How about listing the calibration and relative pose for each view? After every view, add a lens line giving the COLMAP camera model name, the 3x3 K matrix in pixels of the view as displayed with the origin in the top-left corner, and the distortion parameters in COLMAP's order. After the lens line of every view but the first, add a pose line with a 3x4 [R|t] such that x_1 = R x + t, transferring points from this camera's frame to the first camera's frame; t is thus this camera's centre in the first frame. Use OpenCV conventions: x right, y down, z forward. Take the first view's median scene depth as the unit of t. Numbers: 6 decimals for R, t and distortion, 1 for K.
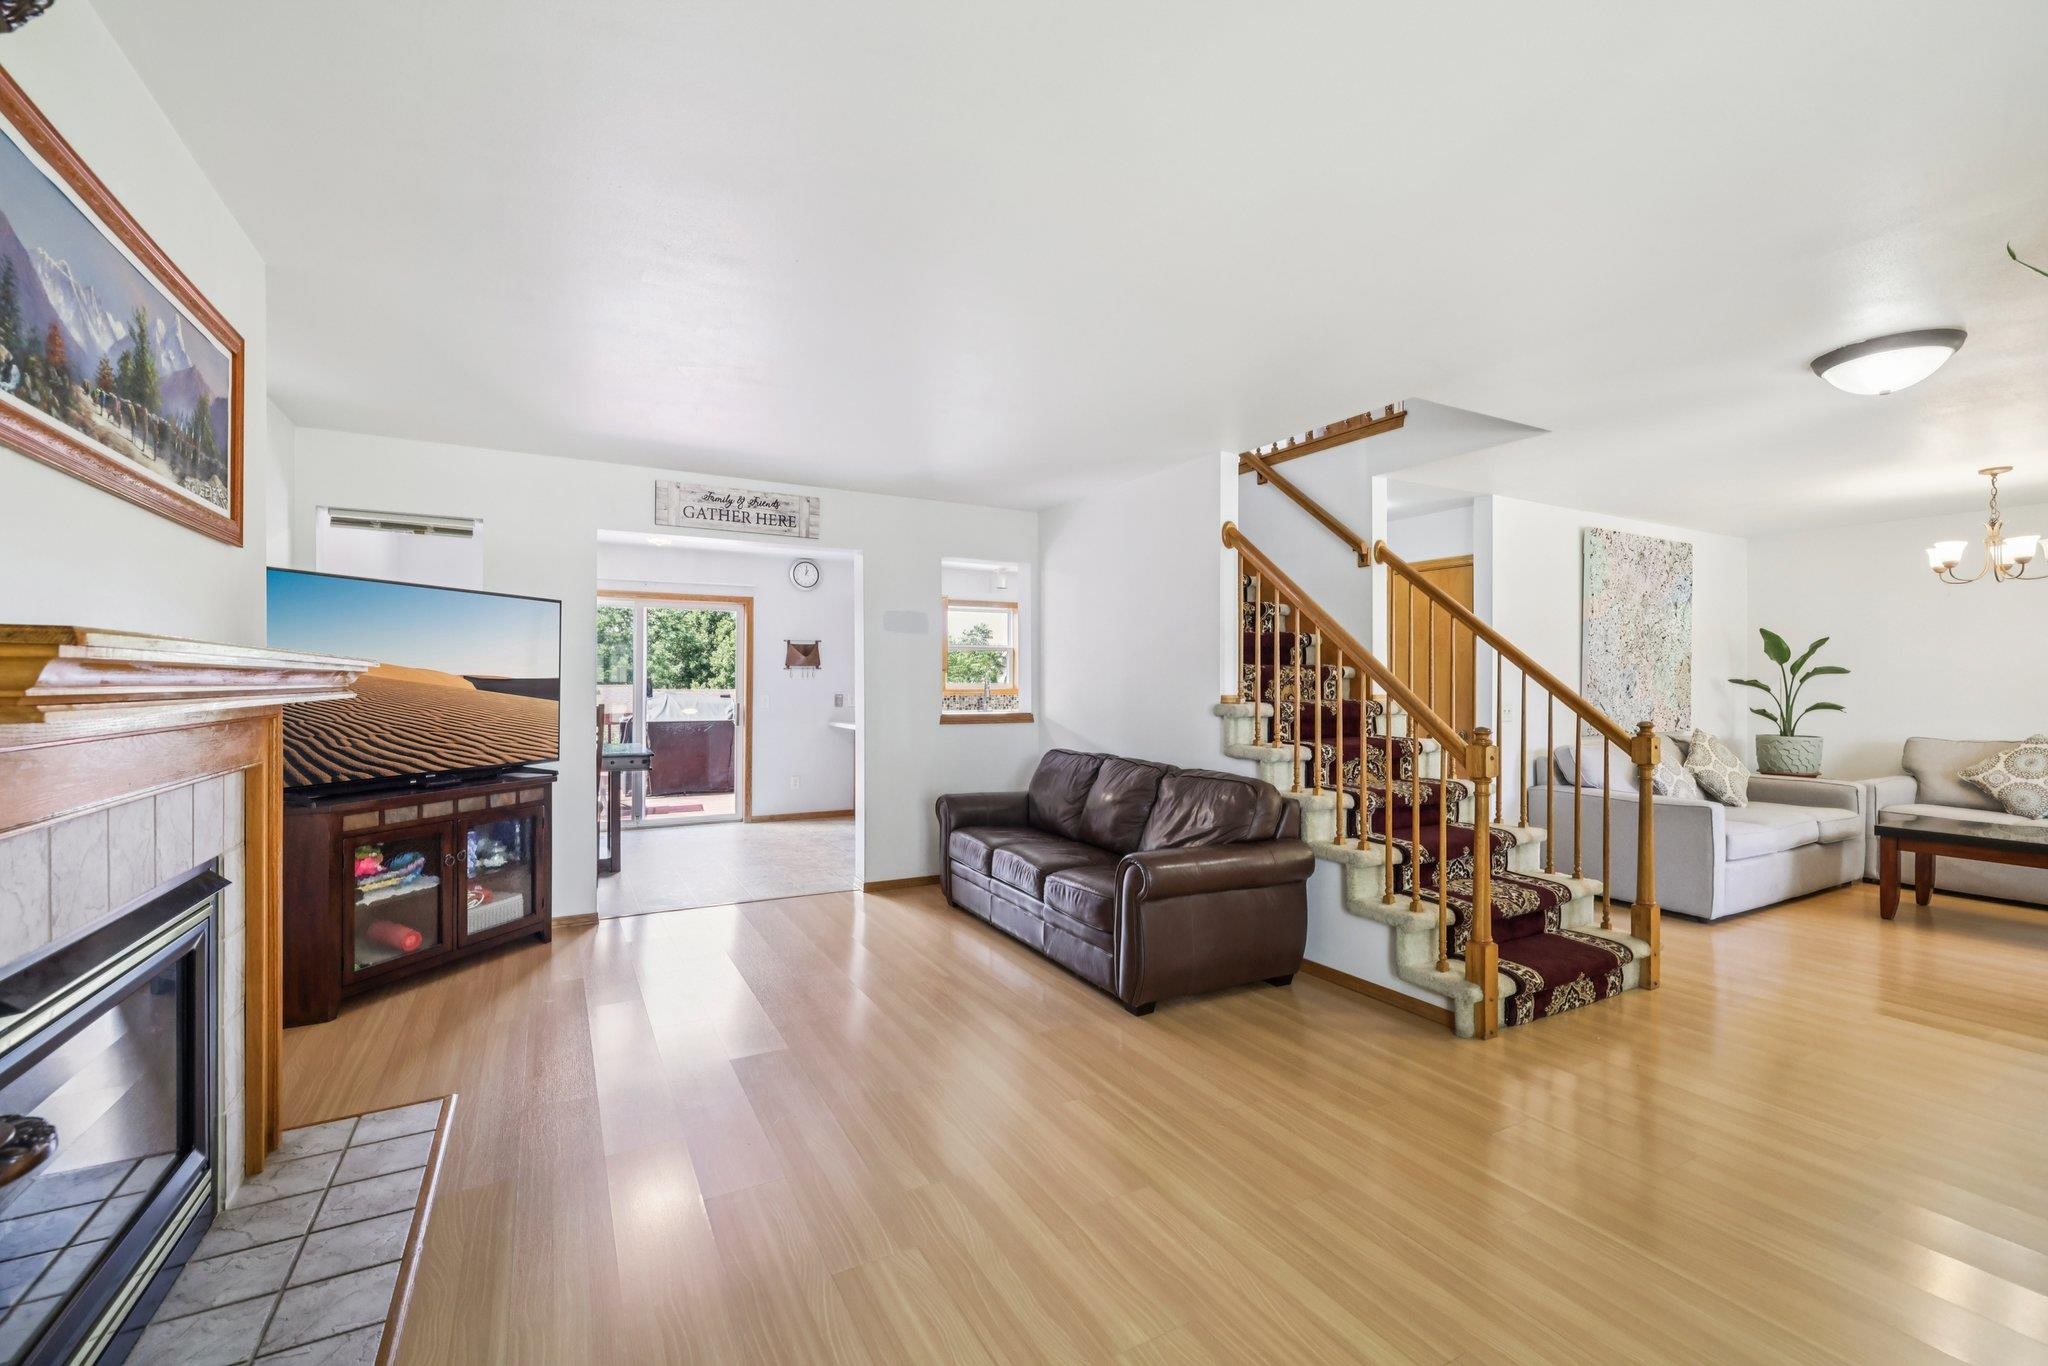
lens RADIAL K [[860.8, 0, 1021.6], [0, 860.8, 675.7], [0, 0, 1]] dist [-0.002074, 0.001339]
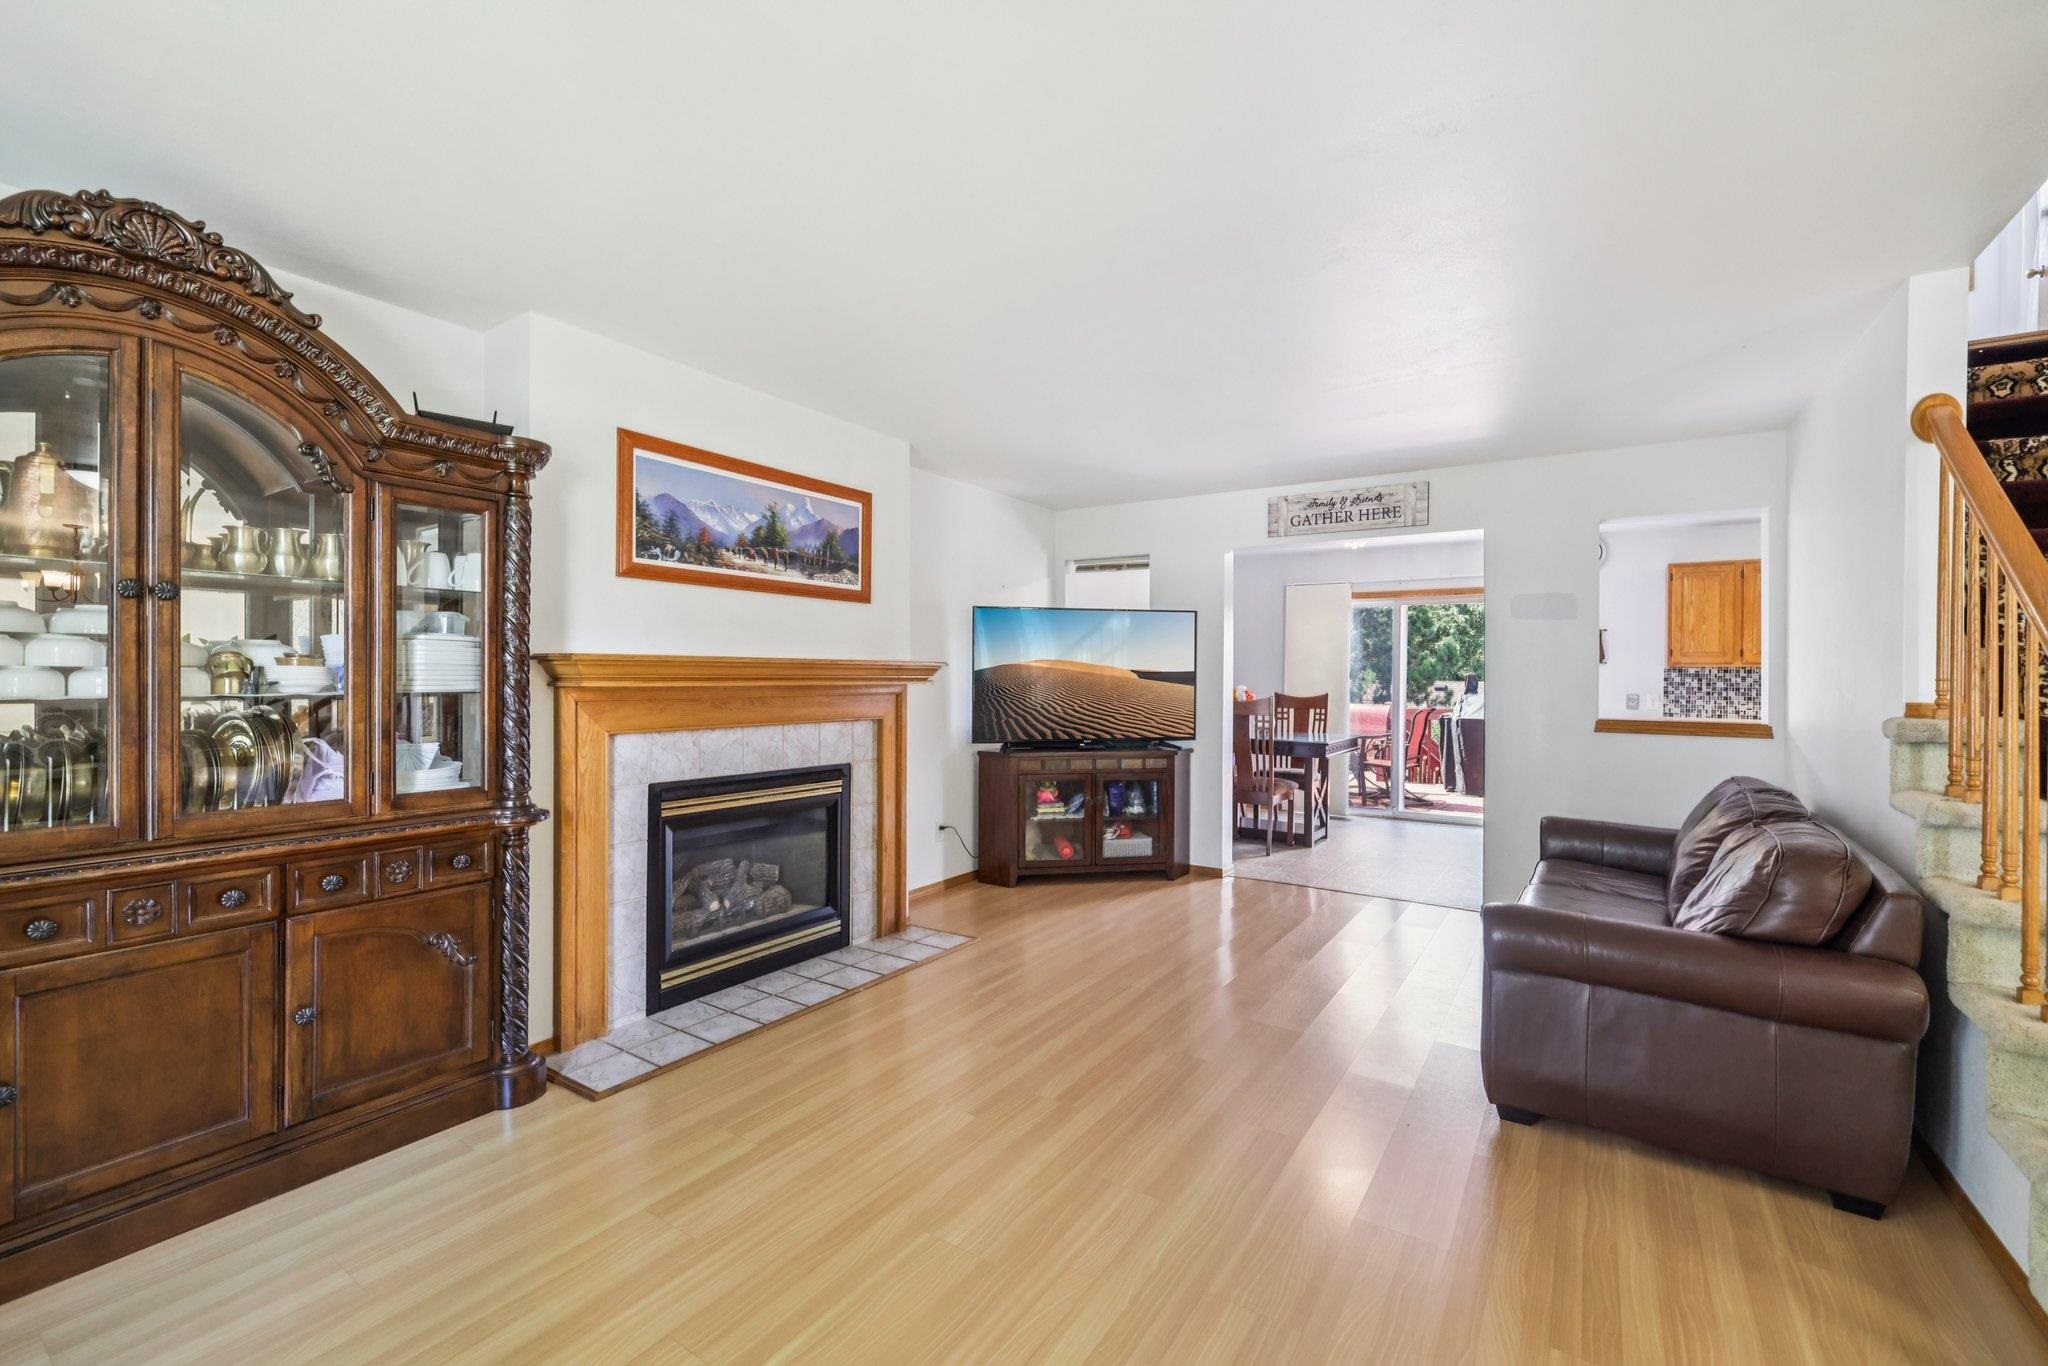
lens RADIAL K [[860.8, 0, 1029.0], [0, 860.8, 680.1], [0, 0, 1]] dist [-0.002074, 0.001339]
pose [[0.465991, 0.006484, -0.884766, 0.455114], [0.001369, 0.999967, 0.008049, 0.001995], [0.884789, -0.004962, 0.465966, 0.208224]]
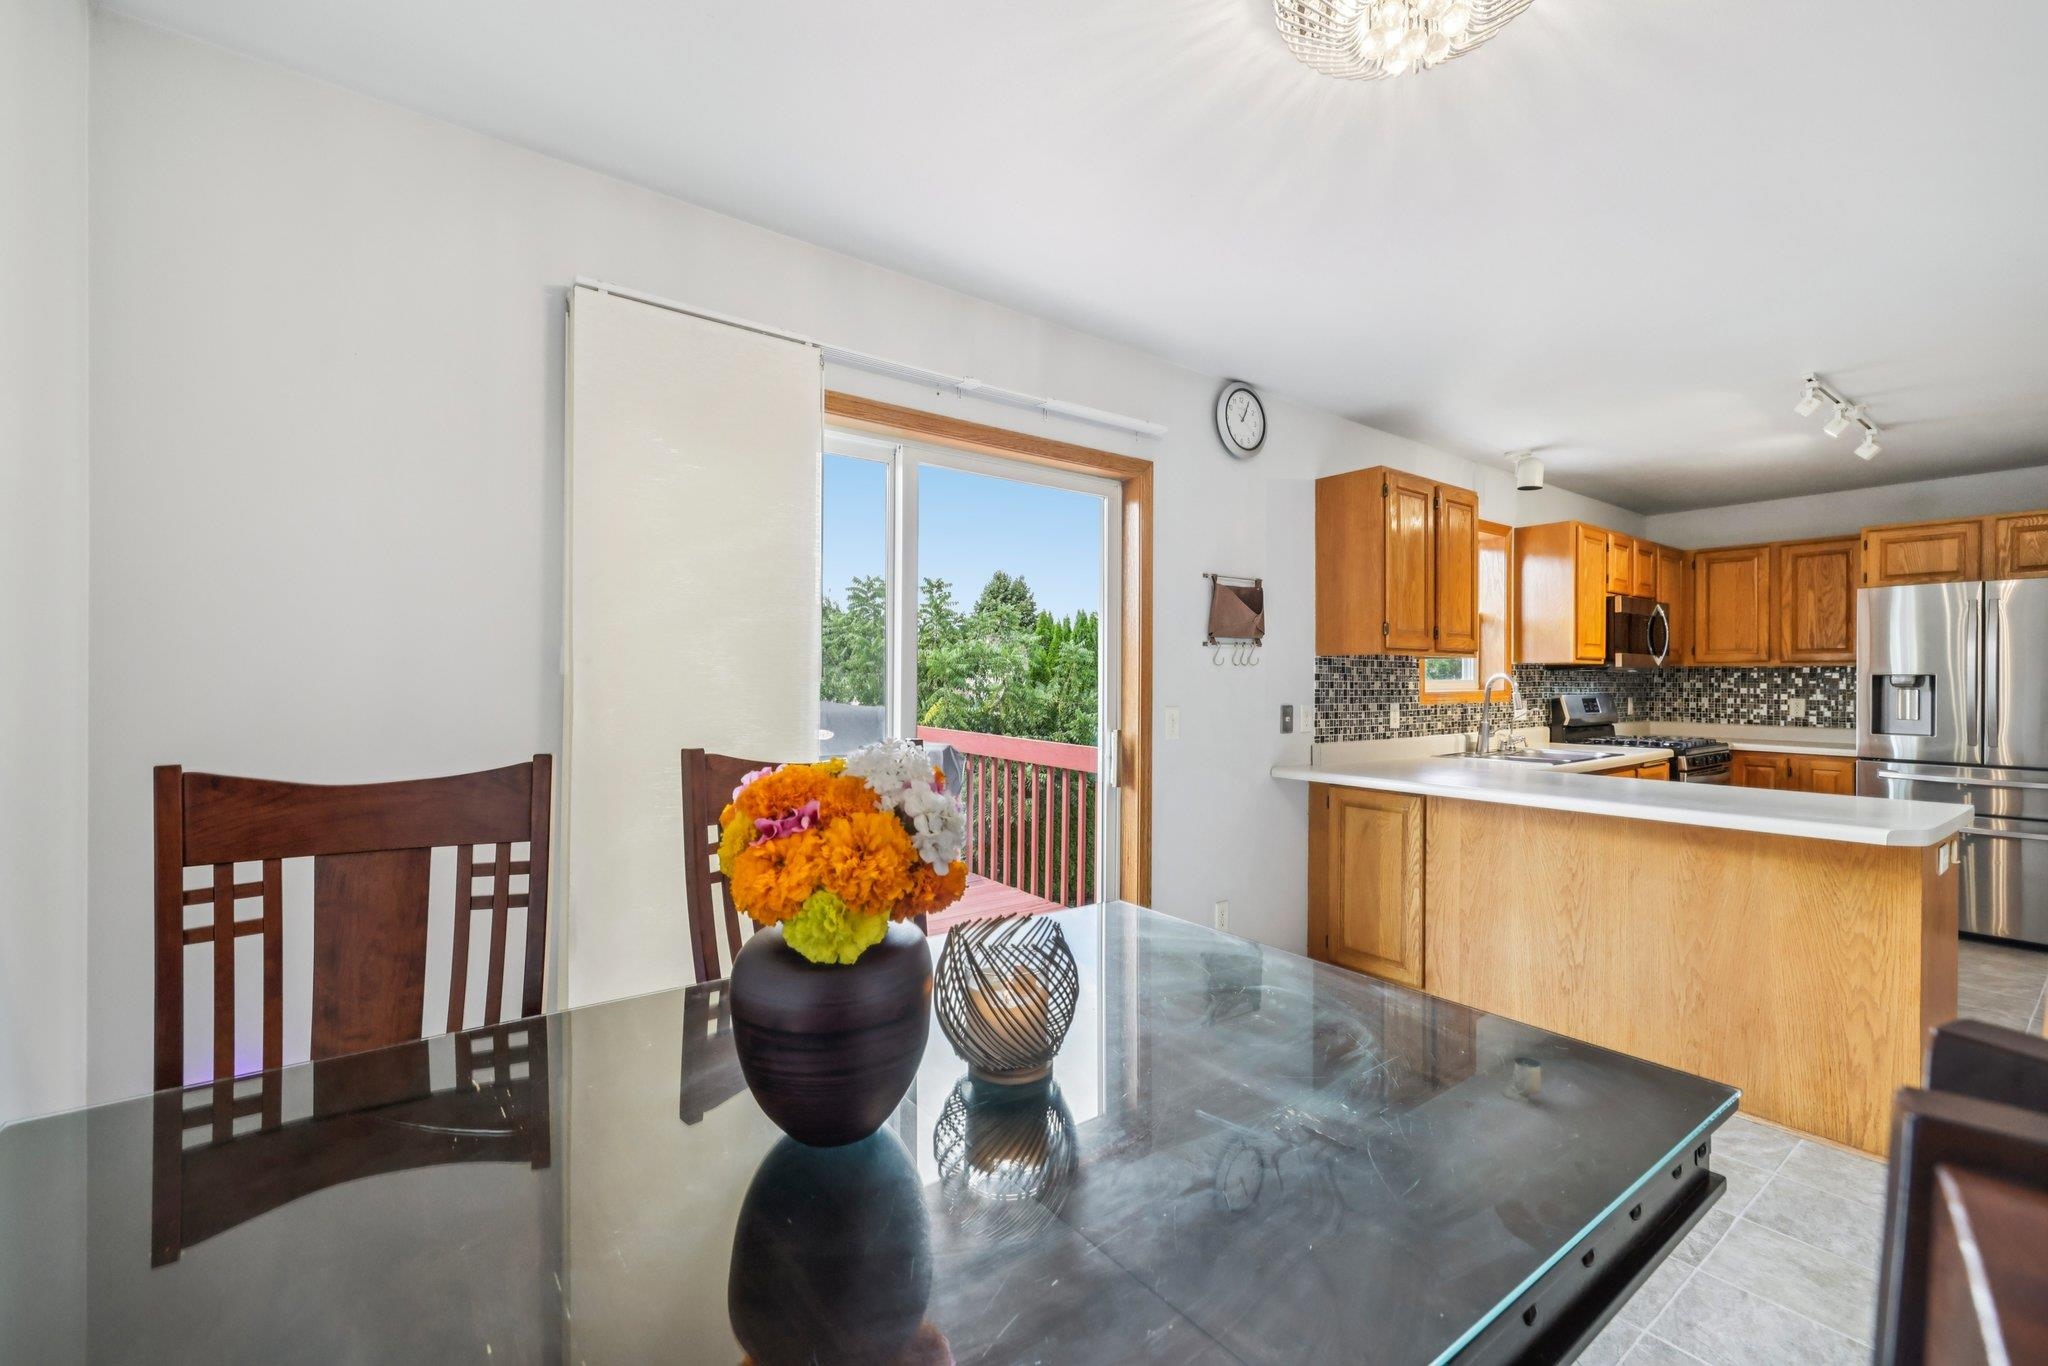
lens RADIAL K [[860.8, 0, 1016.8], [0, 860.8, 674.7], [0, 0, 1]] dist [-0.002074, 0.001339]
pose [[0.990982, 0.007563, 0.133785, -0.765683], [-0.008285, 0.999954, 0.004842, 0.010865], [-0.133742, -0.005907, 0.990999, 1.090760]]
